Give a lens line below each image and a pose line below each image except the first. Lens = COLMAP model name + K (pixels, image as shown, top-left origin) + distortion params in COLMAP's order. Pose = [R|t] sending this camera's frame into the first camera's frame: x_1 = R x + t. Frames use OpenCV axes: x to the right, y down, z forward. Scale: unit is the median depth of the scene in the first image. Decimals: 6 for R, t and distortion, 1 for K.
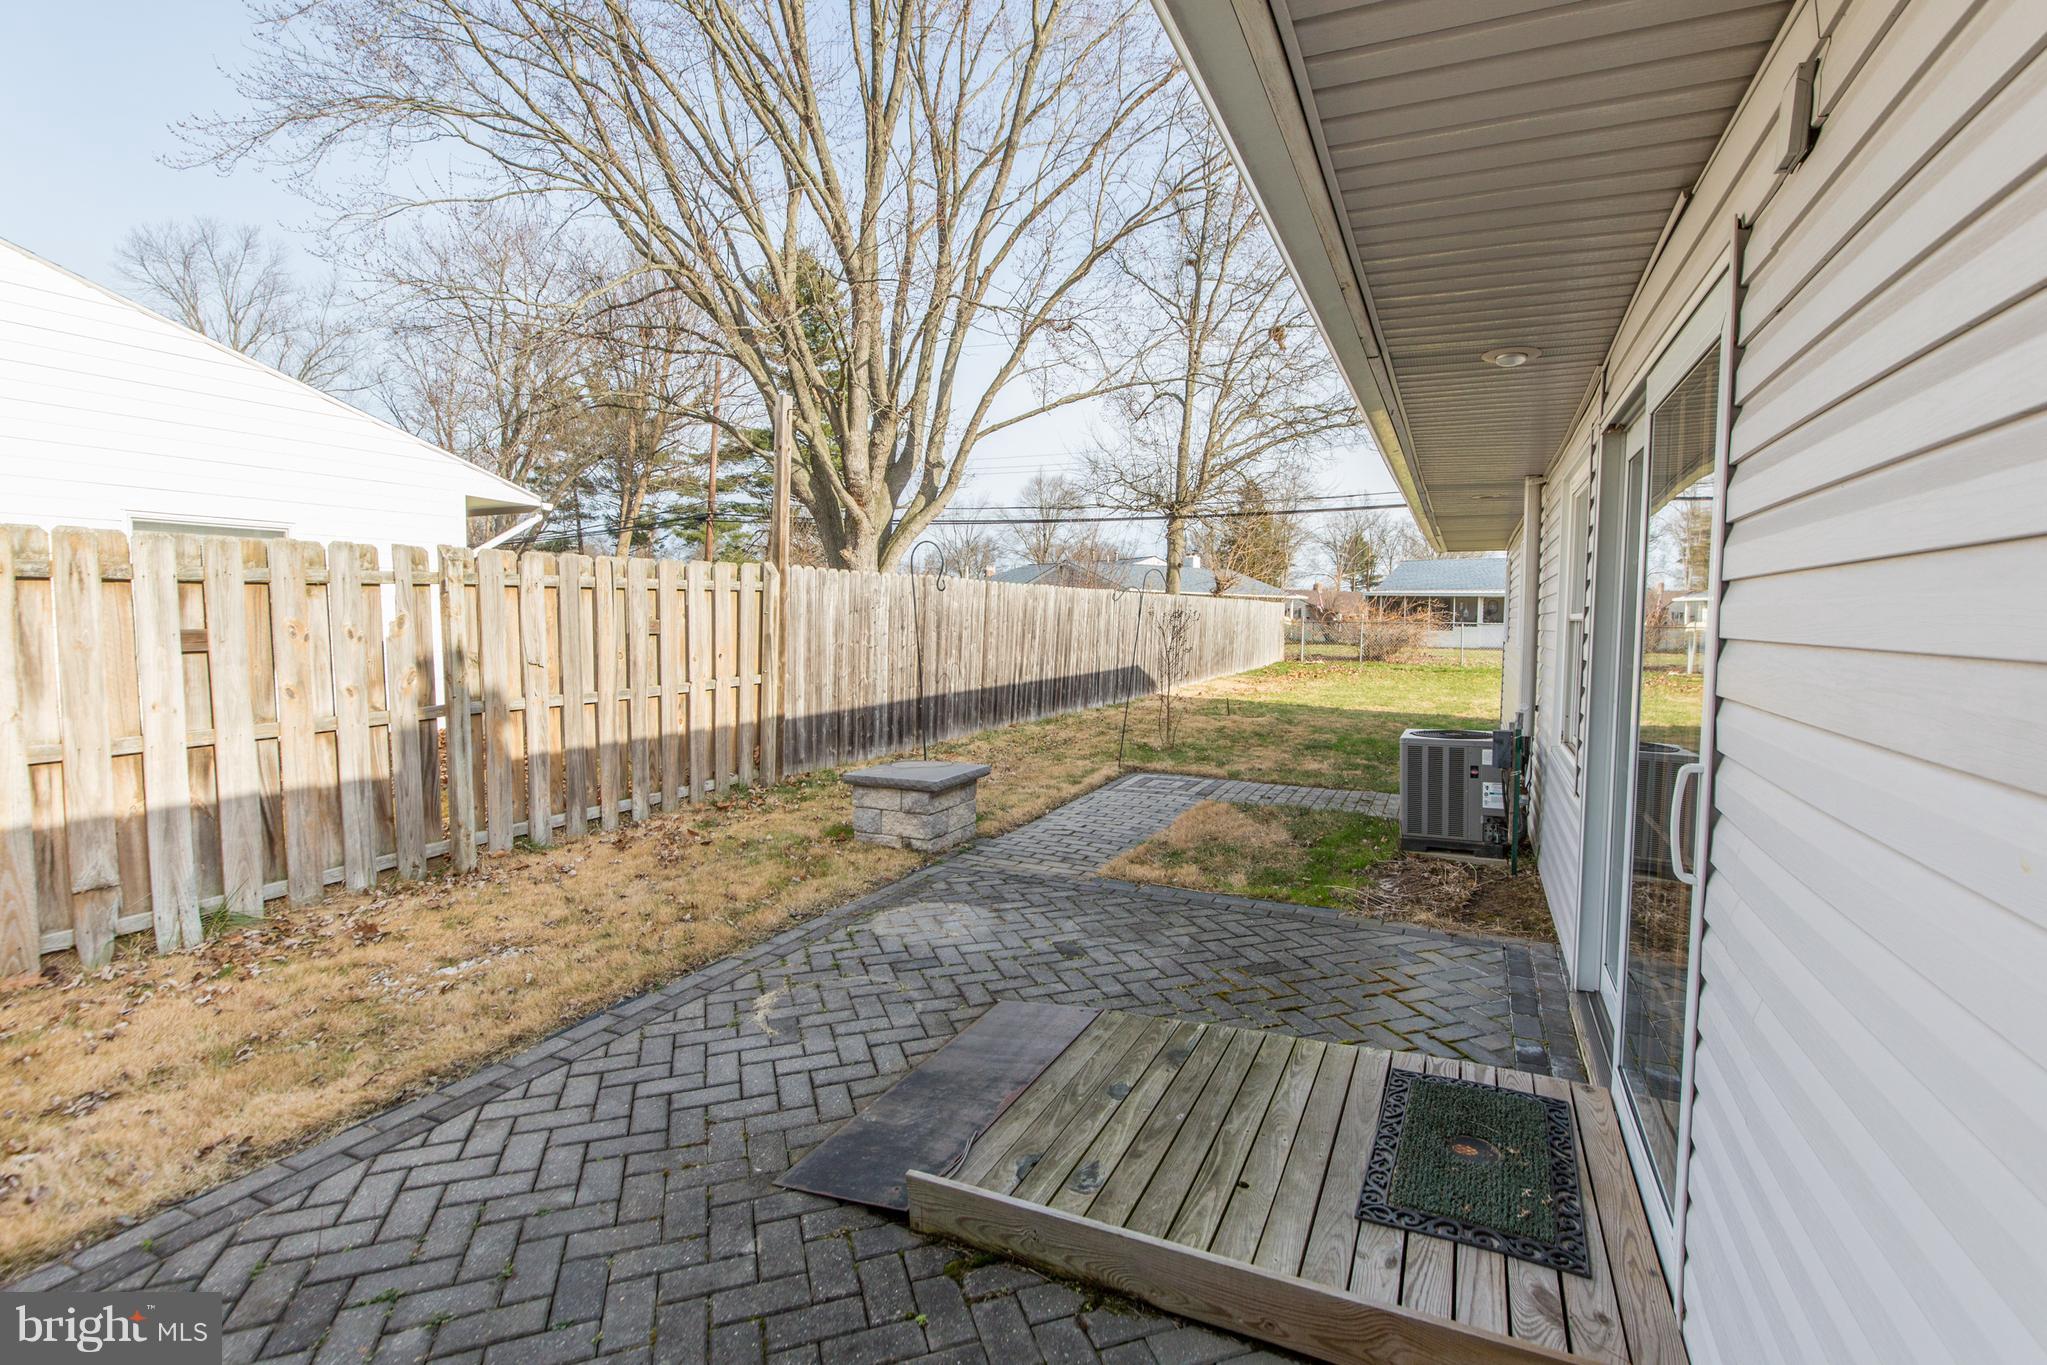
lens RADIAL K [[917.0, 0, 1033.4], [0, 917.0, 663.2], [0, 0, 1]] dist [-0.001617, -0.000398]
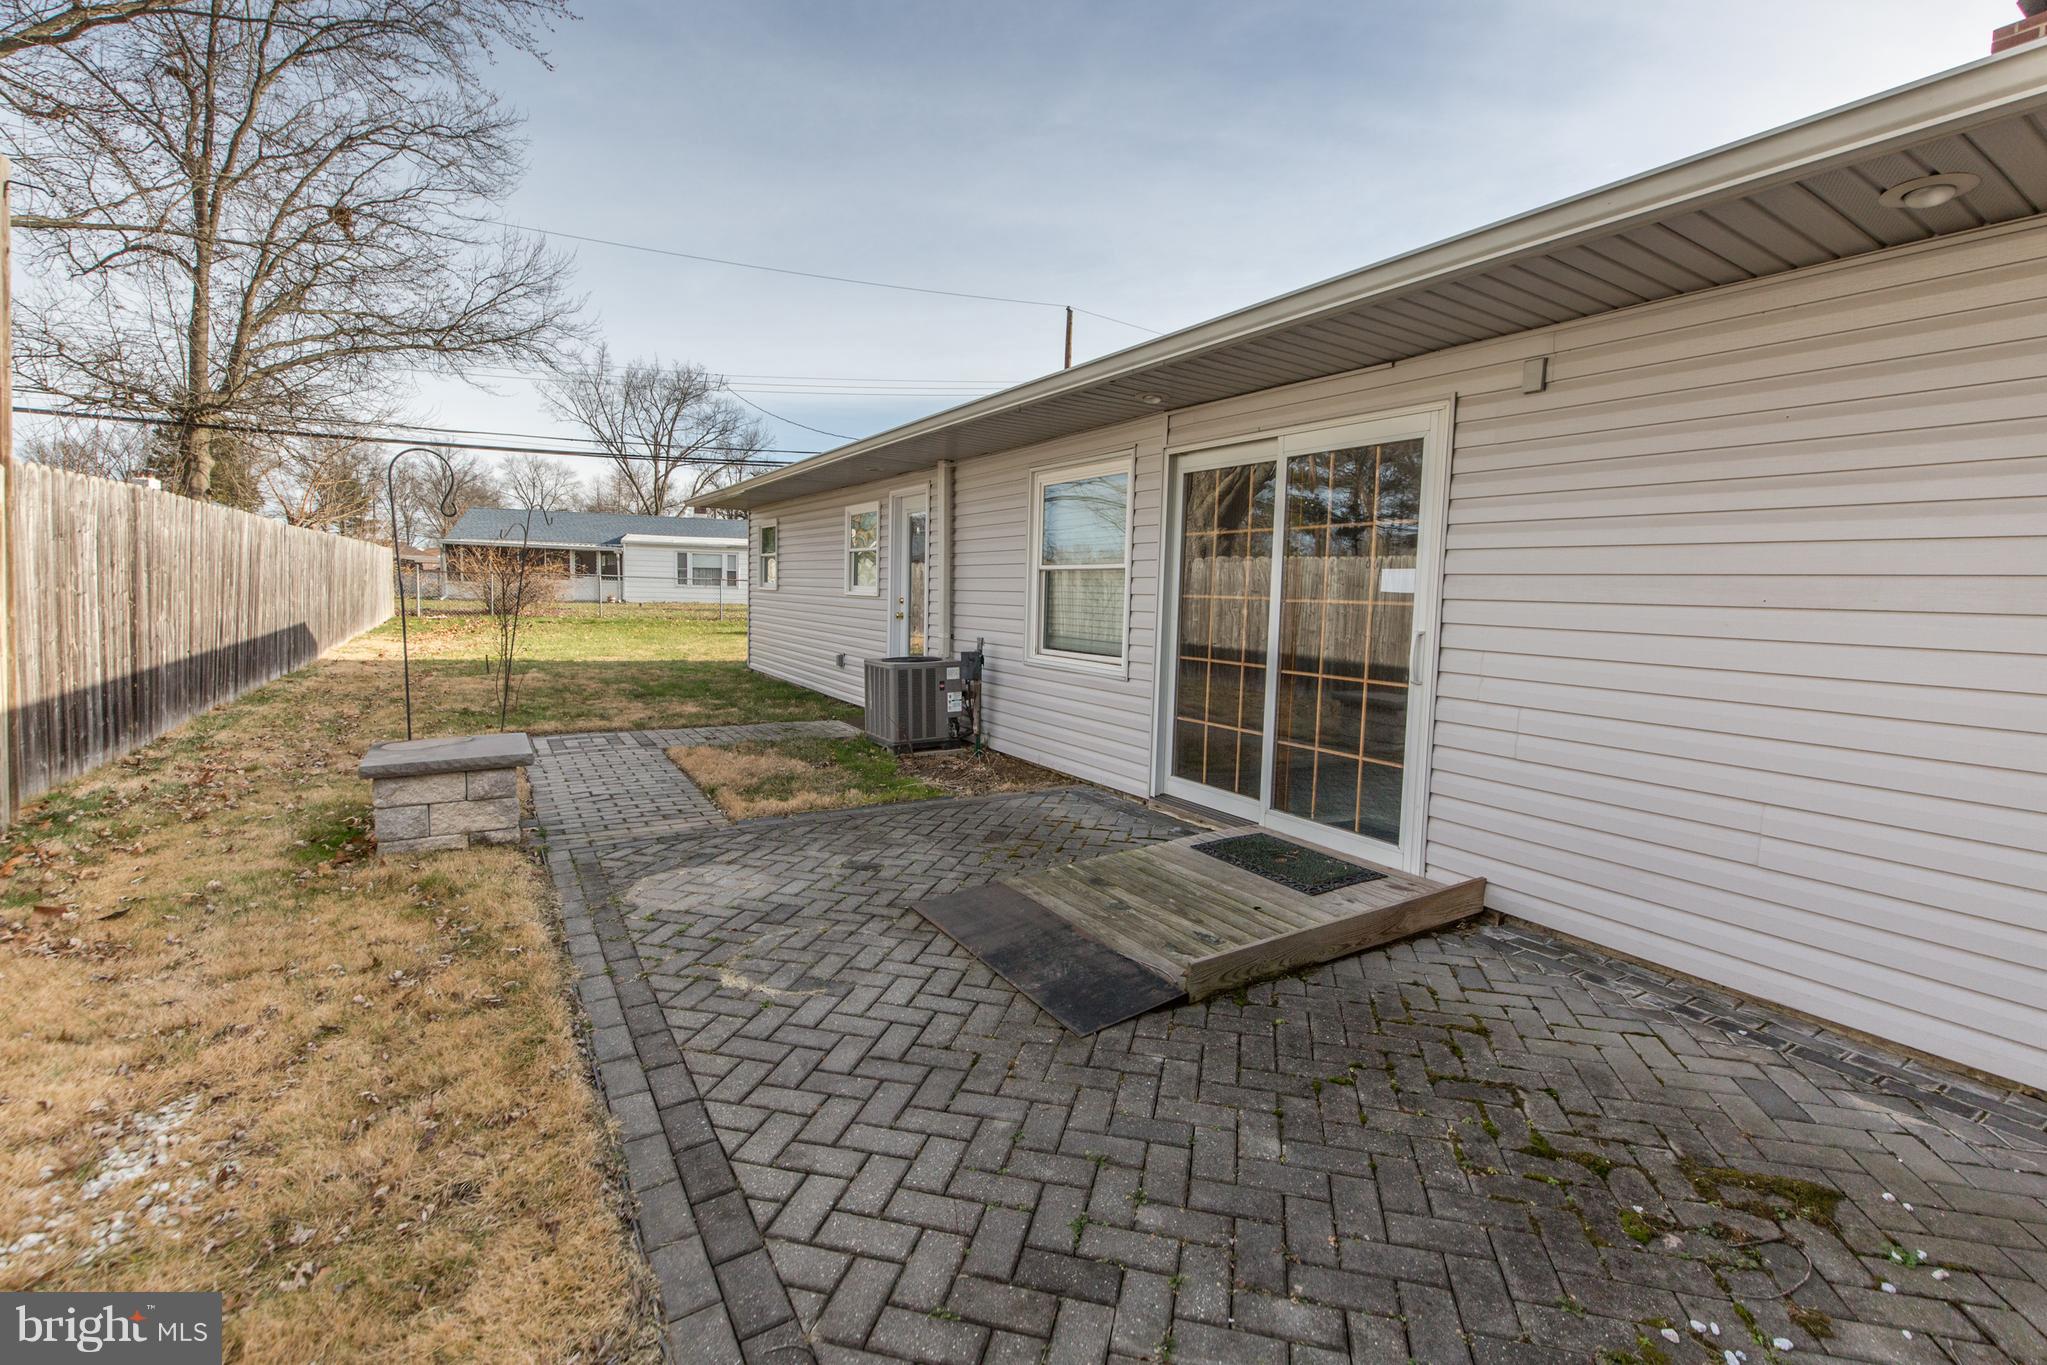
lens RADIAL K [[917.0, 0, 1033.4], [0, 917.0, 663.2], [0, 0, 1]] dist [-0.001617, -0.000398]
pose [[0.545184, -0.063554, 0.835904, -0.664446], [0.023205, 0.997884, 0.060735, 0.012581], [-0.837995, -0.013715, 0.545505, 0.224027]]
